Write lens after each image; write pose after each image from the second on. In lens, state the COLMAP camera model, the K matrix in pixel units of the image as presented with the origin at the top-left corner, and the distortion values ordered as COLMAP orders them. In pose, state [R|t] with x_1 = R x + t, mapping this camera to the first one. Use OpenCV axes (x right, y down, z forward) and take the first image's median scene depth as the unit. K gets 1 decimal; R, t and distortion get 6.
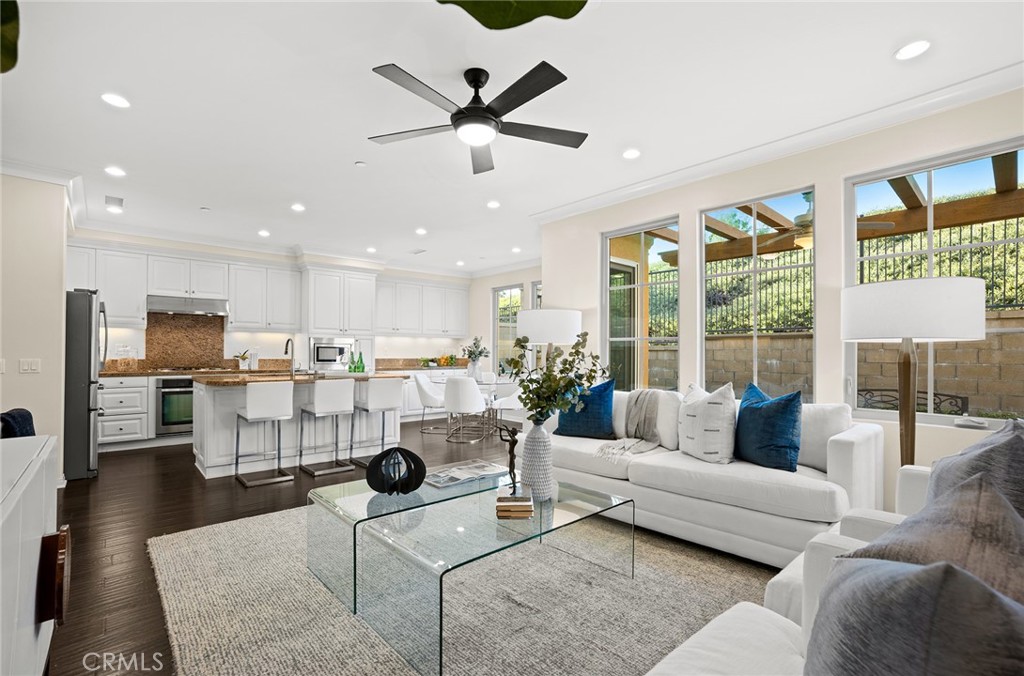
lens RADIAL K [[470.3, 0, 495.2], [0, 470.3, 350.8], [0, 0, 1]] dist [0.000653, 0.000407]
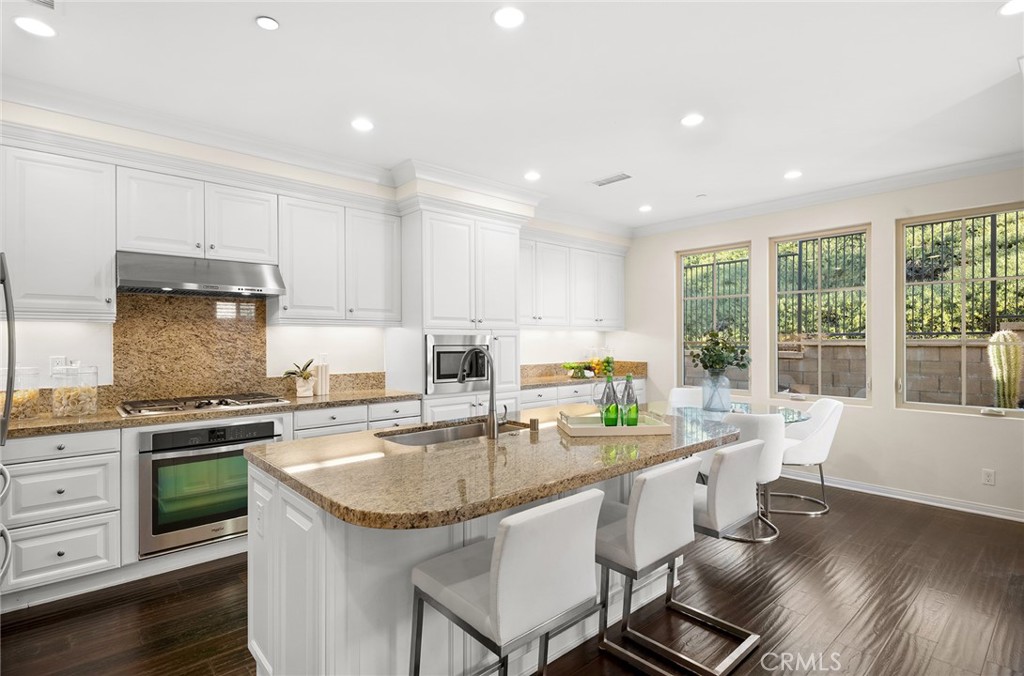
lens RADIAL K [[500.2, 0, 512.0], [0, 500.2, 338.0], [0, 0, 1]] dist [0.000116, -0.000744]
pose [[0.999085, -0.010574, 0.041448, -0.335519], [0.010616, 0.999943, -0.000806, -0.024390], [-0.041437, 0.001245, 0.999140, 0.443852]]
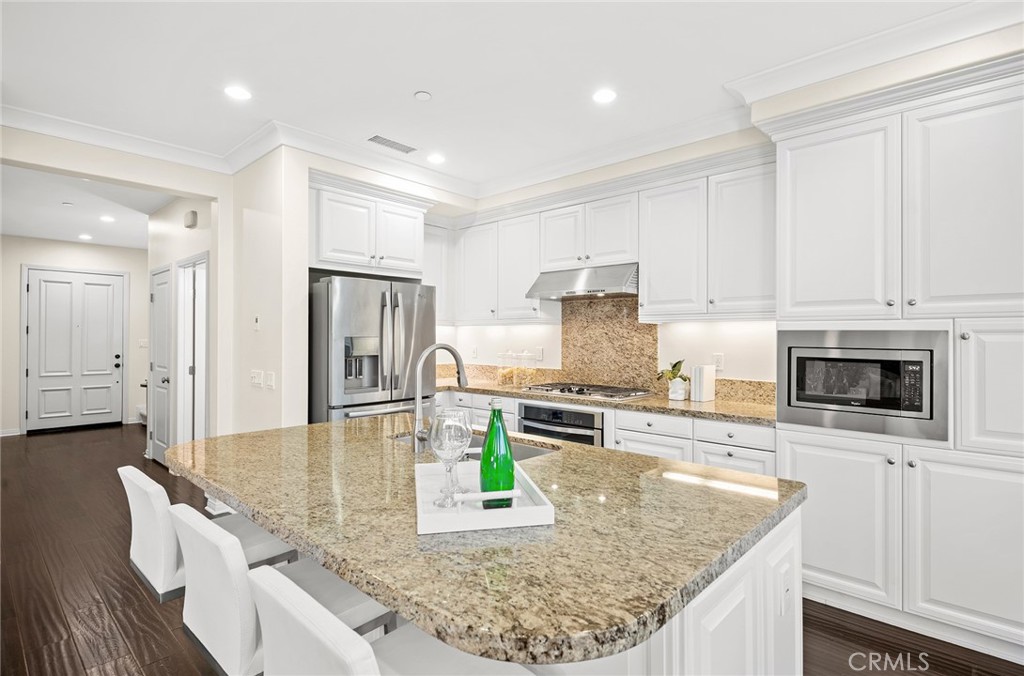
lens RADIAL K [[501.9, 0, 512.0], [0, 501.9, 338.0], [0, 0, 1]] dist [0.004701, -0.000287]
pose [[0.137919, -0.005787, -0.990427, -0.047194], [-0.001841, 0.999980, -0.006099, -0.021054], [0.990442, 0.002665, 0.137905, 0.788241]]
